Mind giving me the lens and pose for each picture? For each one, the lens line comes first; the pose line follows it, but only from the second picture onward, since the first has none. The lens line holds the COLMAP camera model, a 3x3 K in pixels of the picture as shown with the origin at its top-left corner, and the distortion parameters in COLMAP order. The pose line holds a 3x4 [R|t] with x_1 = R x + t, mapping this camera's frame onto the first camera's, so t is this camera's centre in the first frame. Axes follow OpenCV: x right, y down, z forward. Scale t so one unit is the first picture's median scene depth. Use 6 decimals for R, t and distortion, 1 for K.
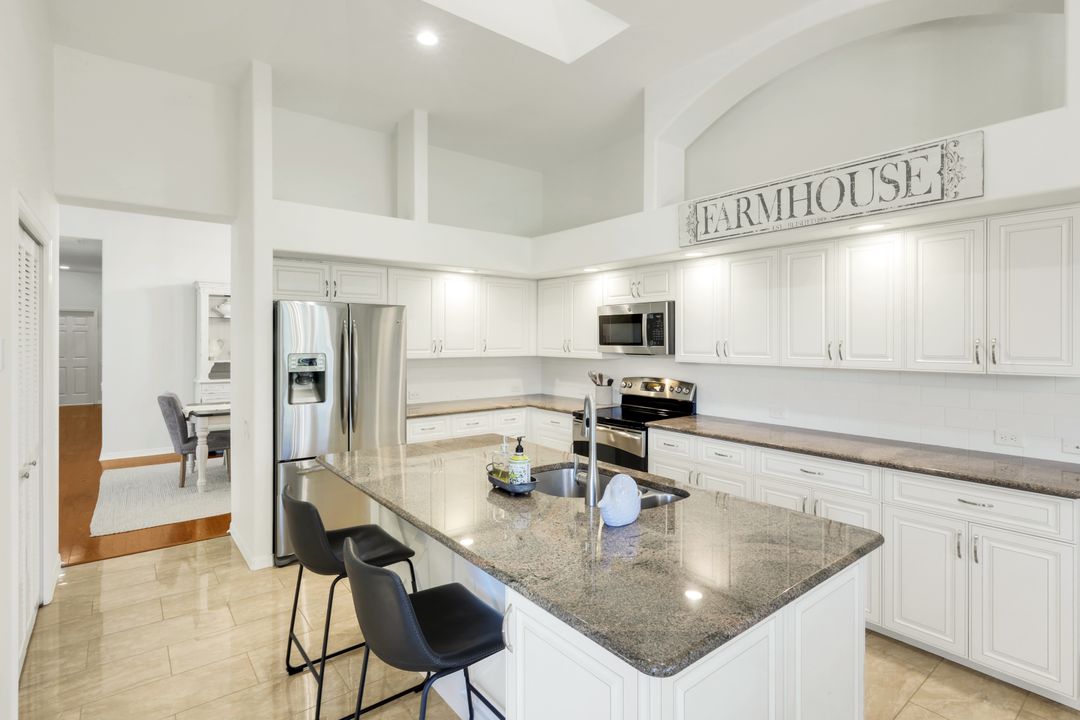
lens RADIAL K [[529.9, 0, 538.4], [0, 529.9, 343.2], [0, 0, 1]] dist [-0.006620, -0.001245]
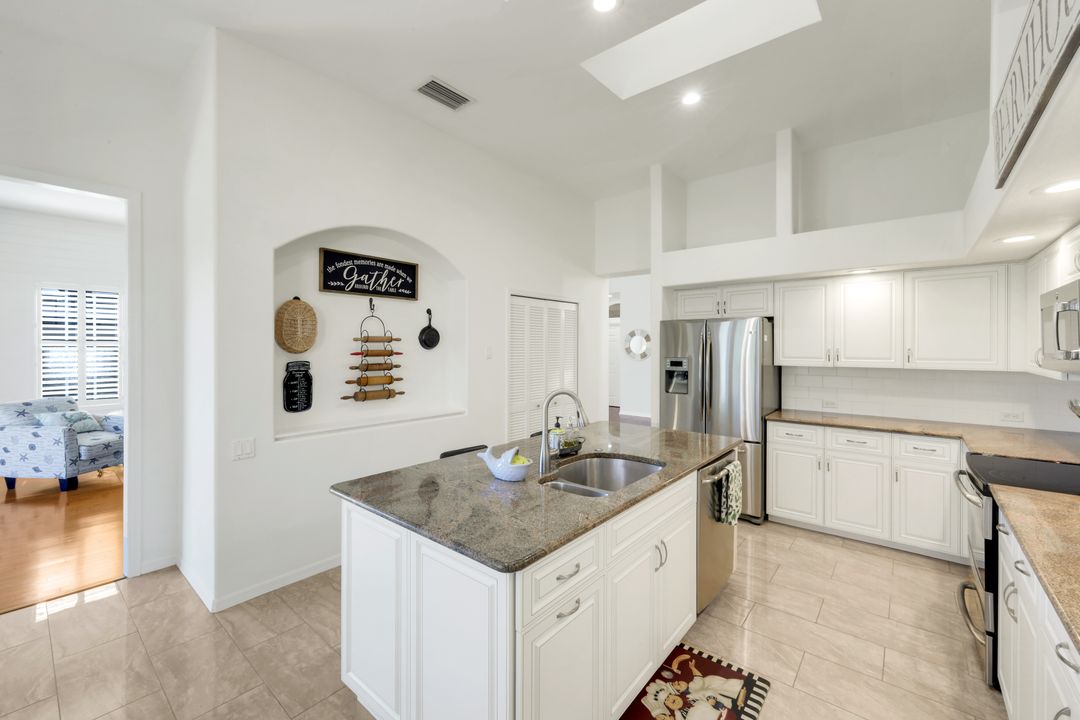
lens RADIAL K [[442.2, 0, 537.4], [0, 442.2, 347.1], [0, 0, 1]] dist [-0.001506, 0.000445]
pose [[0.197602, -0.000465, -0.980282, 0.586202], [-0.007418, 0.999971, -0.001969, -0.002712], [0.980254, 0.007661, 0.197593, 0.377435]]
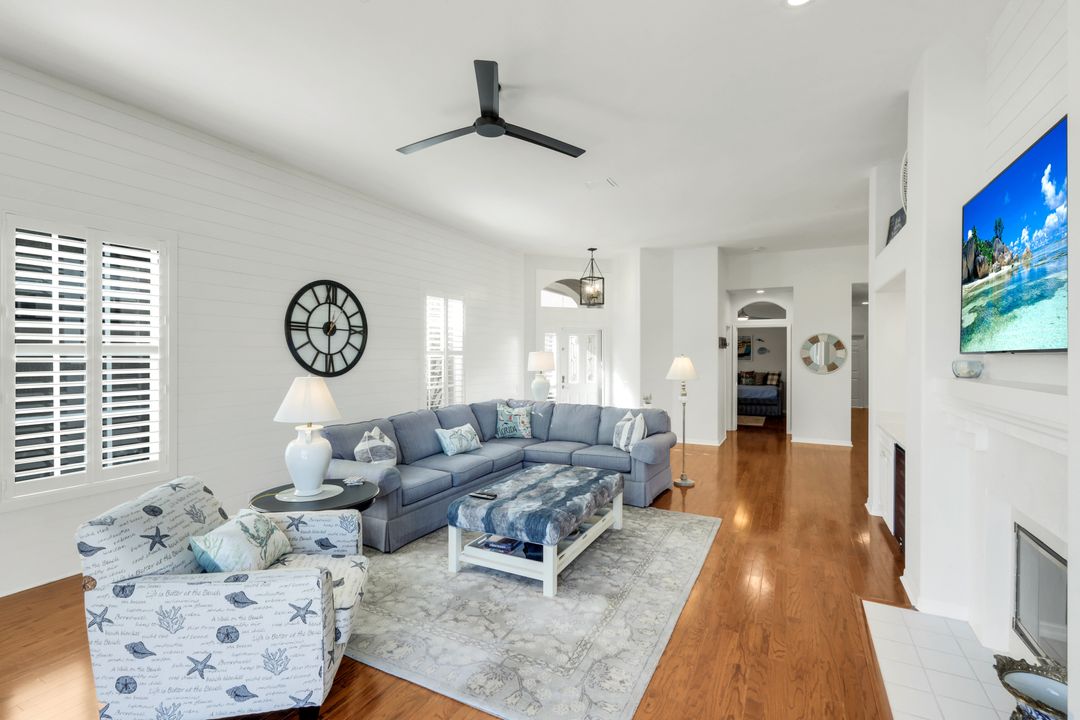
lens RADIAL K [[491.9, 0, 537.9], [0, 491.9, 358.7], [0, 0, 1]] dist [0.000790, -0.000161]
pose [[0.412550, 0.007419, -0.910905, -0.303108], [-0.007939, 0.999958, 0.004548, -0.002411], [0.910900, 0.005355, 0.412592, -0.667517]]
